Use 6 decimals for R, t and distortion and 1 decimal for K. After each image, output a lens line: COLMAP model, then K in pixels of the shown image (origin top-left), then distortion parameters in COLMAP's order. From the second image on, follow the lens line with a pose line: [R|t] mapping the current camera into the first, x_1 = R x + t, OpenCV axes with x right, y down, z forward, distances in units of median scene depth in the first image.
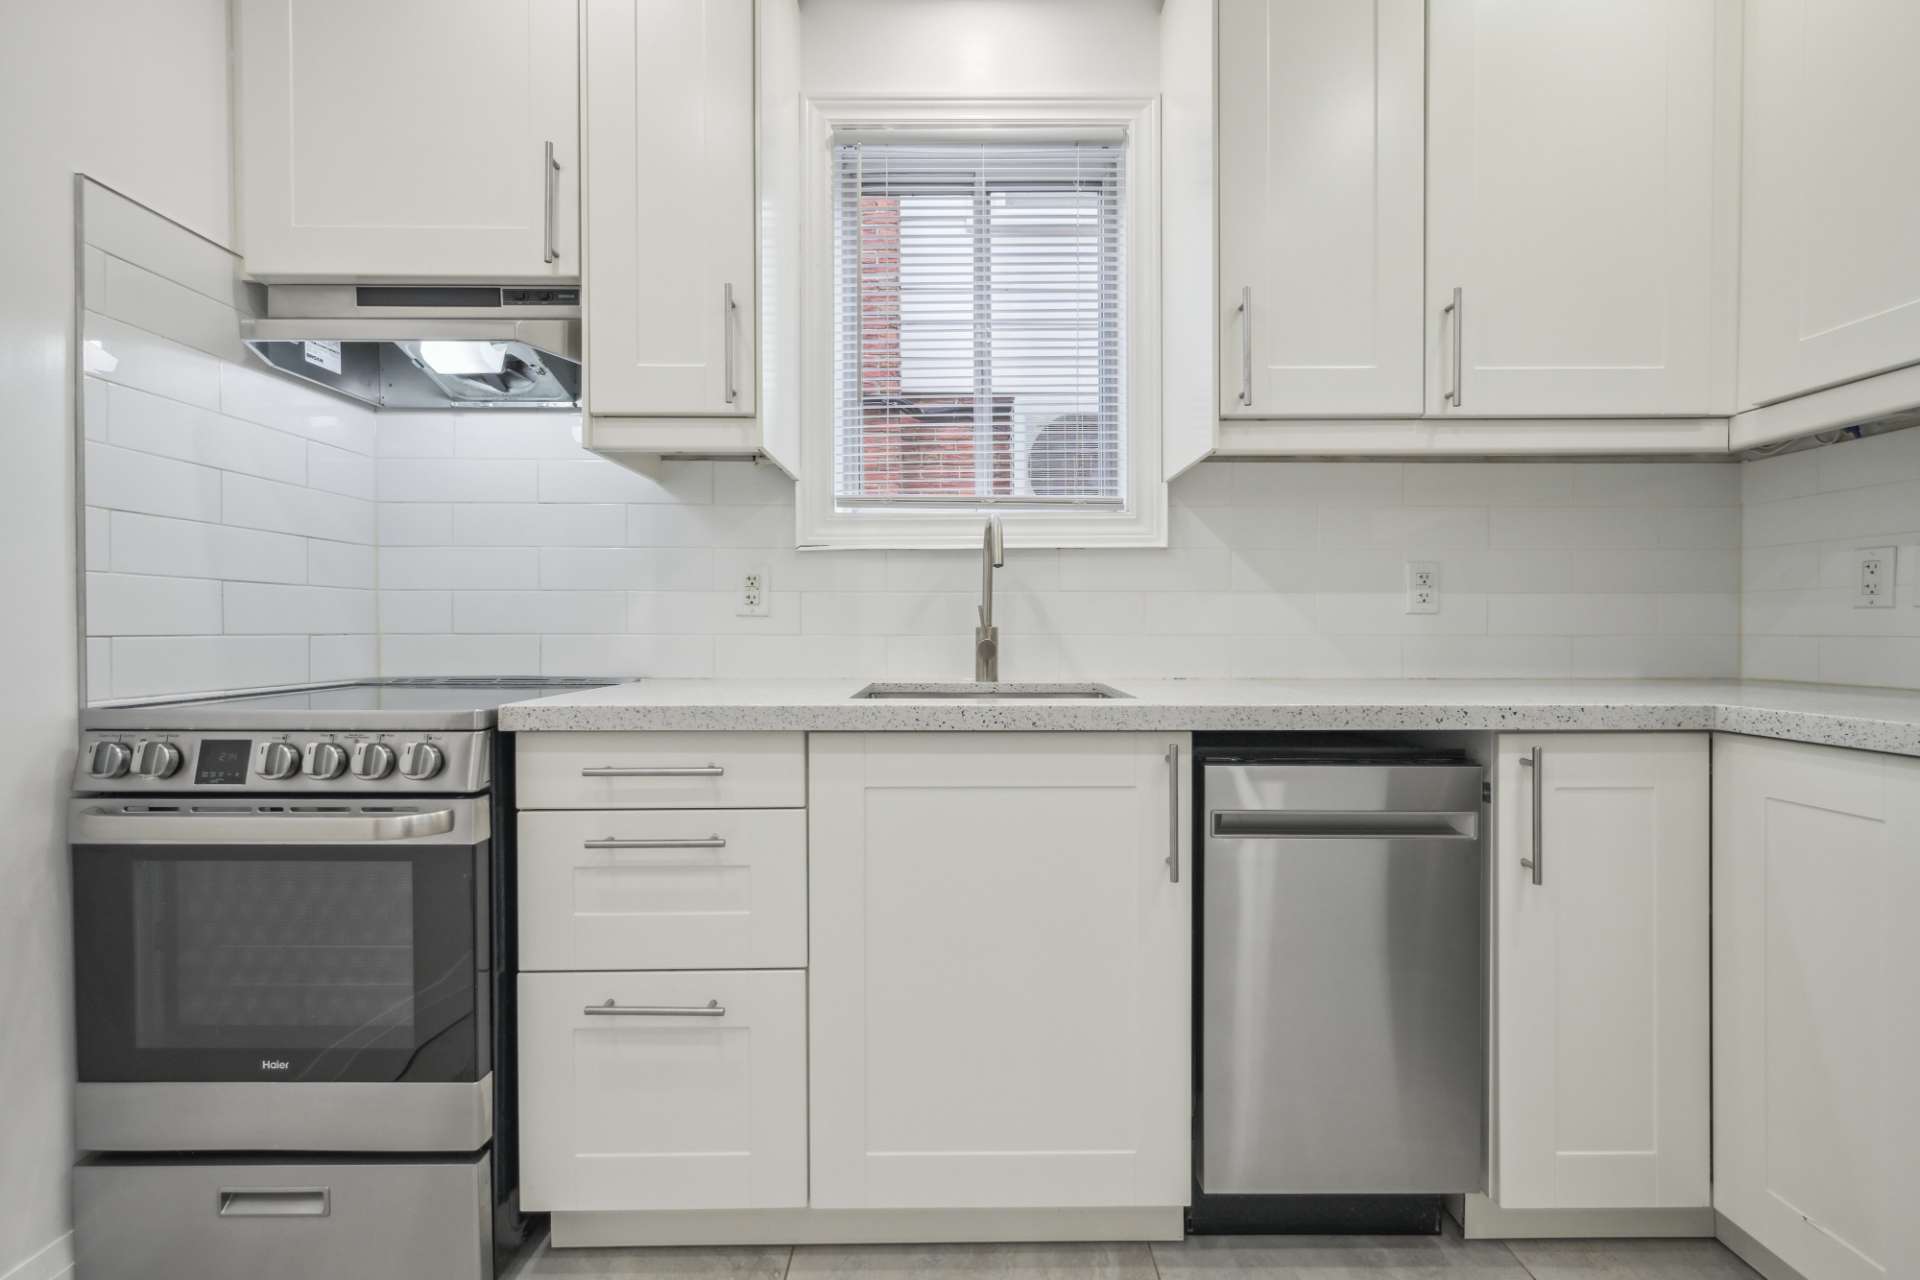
lens RADIAL K [[845.5, 0, 961.6], [0, 845.5, 635.0], [0, 0, 1]] dist [-0.001329, -0.000296]
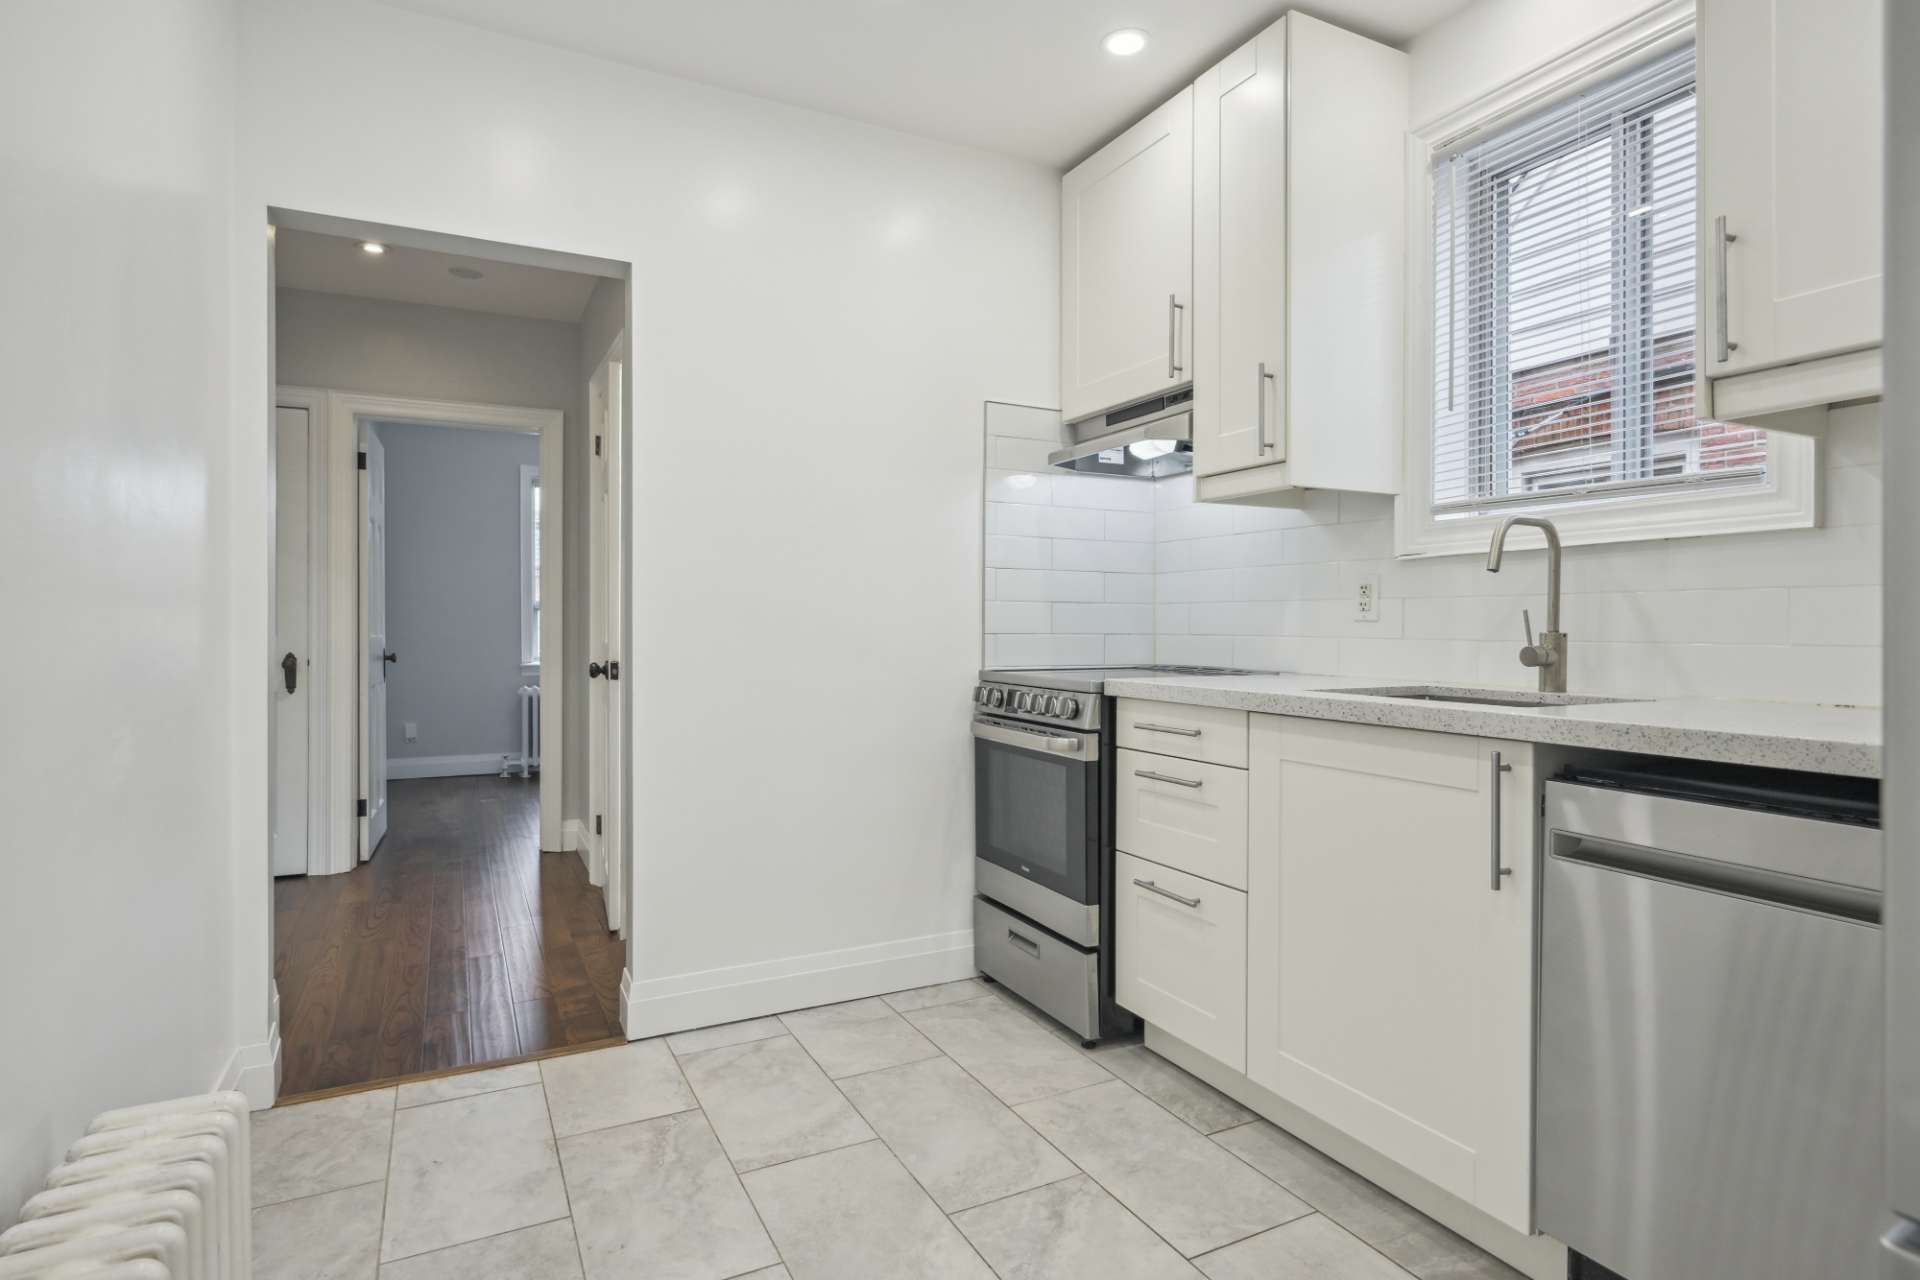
lens RADIAL K [[981.5, 0, 960.0], [0, 981.5, 640.0], [0, 0, 1]] dist [0.002876, -0.000277]
pose [[0.449531, 0.014145, -0.893153, 0.966520], [-0.012306, 0.999878, 0.009641, -0.005234], [0.893180, 0.006657, 0.449650, -0.083262]]
